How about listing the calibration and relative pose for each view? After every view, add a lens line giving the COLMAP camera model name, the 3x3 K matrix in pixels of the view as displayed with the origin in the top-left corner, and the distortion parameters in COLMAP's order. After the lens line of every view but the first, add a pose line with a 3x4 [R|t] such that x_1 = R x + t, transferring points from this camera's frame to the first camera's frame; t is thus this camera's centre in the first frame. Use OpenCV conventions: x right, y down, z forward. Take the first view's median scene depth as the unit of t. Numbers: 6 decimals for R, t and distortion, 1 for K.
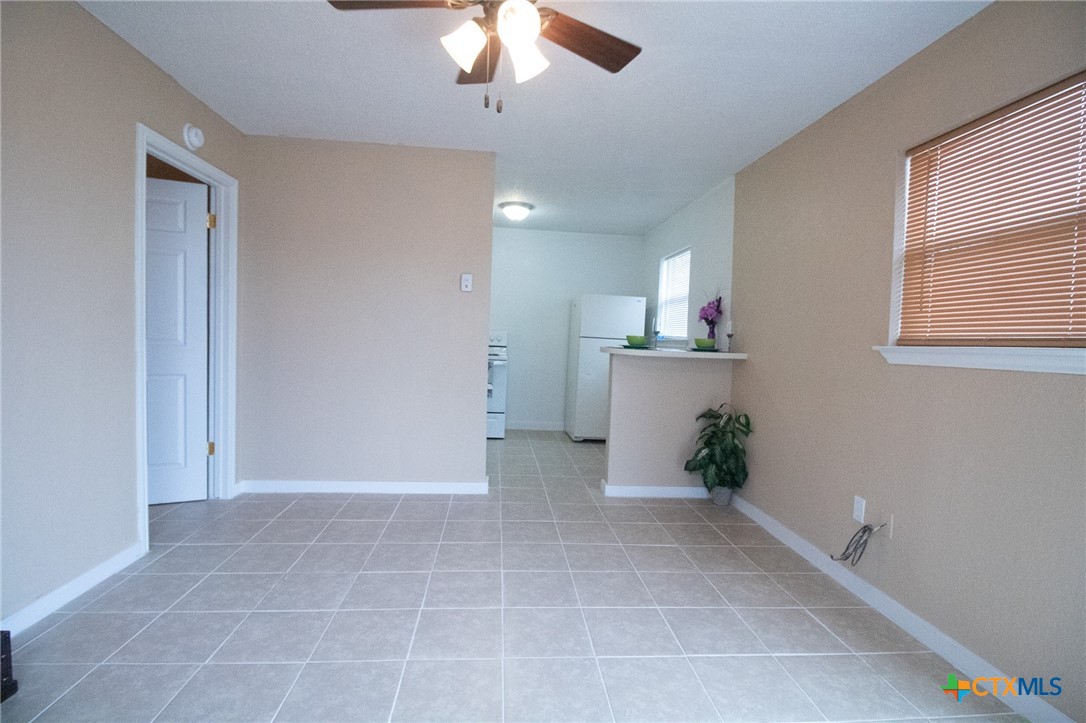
lens RADIAL K [[505.0, 0, 539.3], [0, 505.0, 355.7], [0, 0, 1]] dist [0.003100, -0.000691]
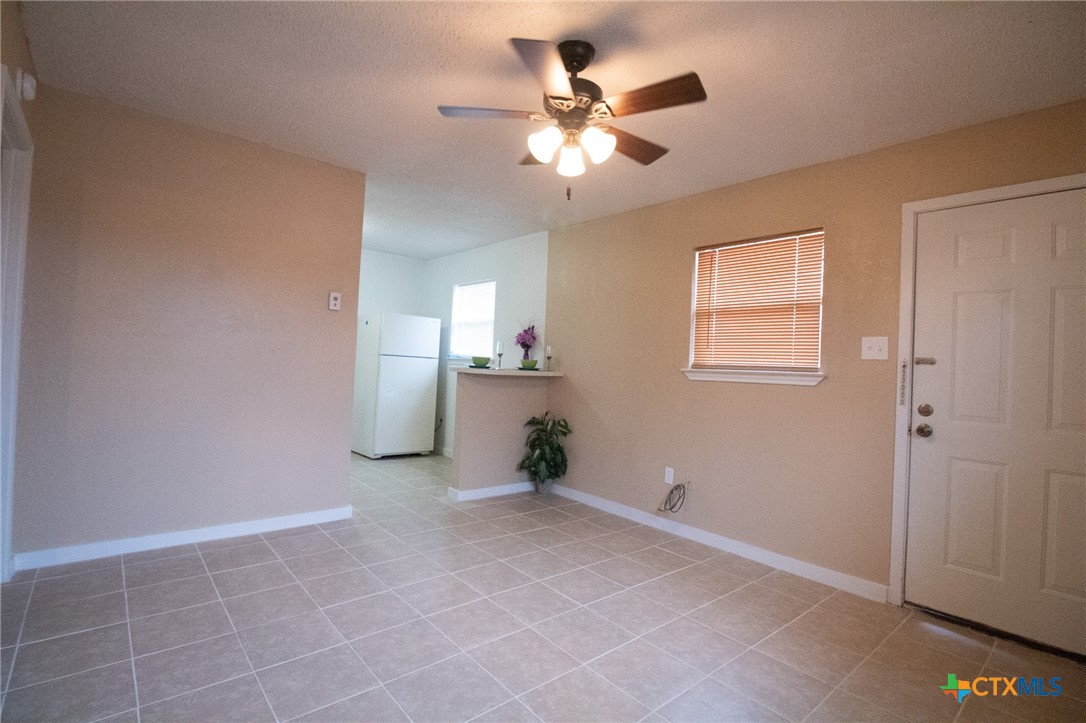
lens RADIAL K [[505.0, 0, 537.8], [0, 505.0, 357.6], [0, 0, 1]] dist [0.003100, -0.000691]
pose [[0.818842, 0.008083, 0.573962, -0.387971], [0.004277, 0.999787, -0.020181, -0.015511], [-0.574003, 0.018979, 0.818633, -0.014981]]
